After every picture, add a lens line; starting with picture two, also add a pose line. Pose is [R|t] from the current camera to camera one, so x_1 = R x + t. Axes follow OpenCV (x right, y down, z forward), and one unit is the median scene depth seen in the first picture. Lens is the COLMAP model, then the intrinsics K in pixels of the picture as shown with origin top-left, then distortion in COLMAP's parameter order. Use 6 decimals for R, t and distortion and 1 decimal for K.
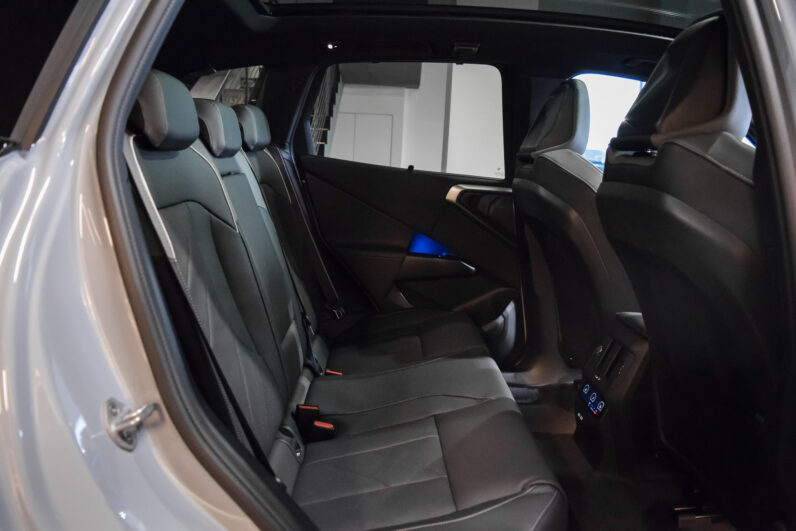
lens RADIAL K [[619.8, 0, 398.0], [0, 619.8, 265.5], [0, 0, 1]] dist [-0.070826, 0.006580]
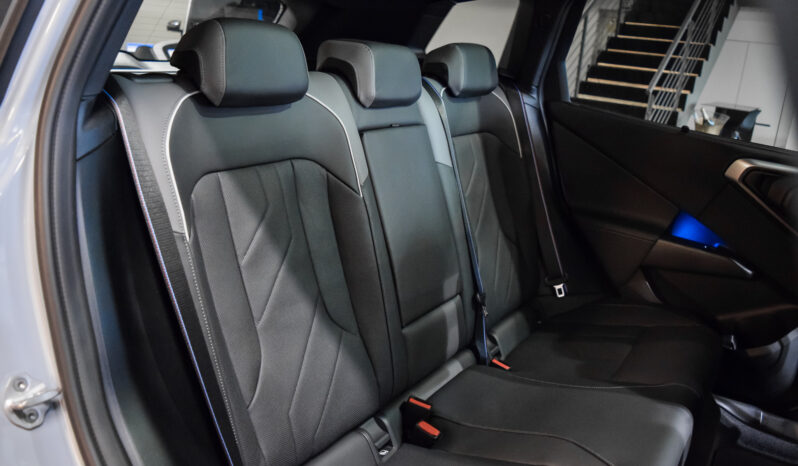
lens RADIAL K [[632.7, 0, 383.1], [0, 632.7, 240.3], [0, 0, 1]] dist [-0.083894, 0.005442]
pose [[0.824566, 0.185174, -0.534605, 0.156641], [-0.143310, 0.982465, 0.119264, -0.061846], [0.547315, -0.021727, 0.836644, 0.146987]]
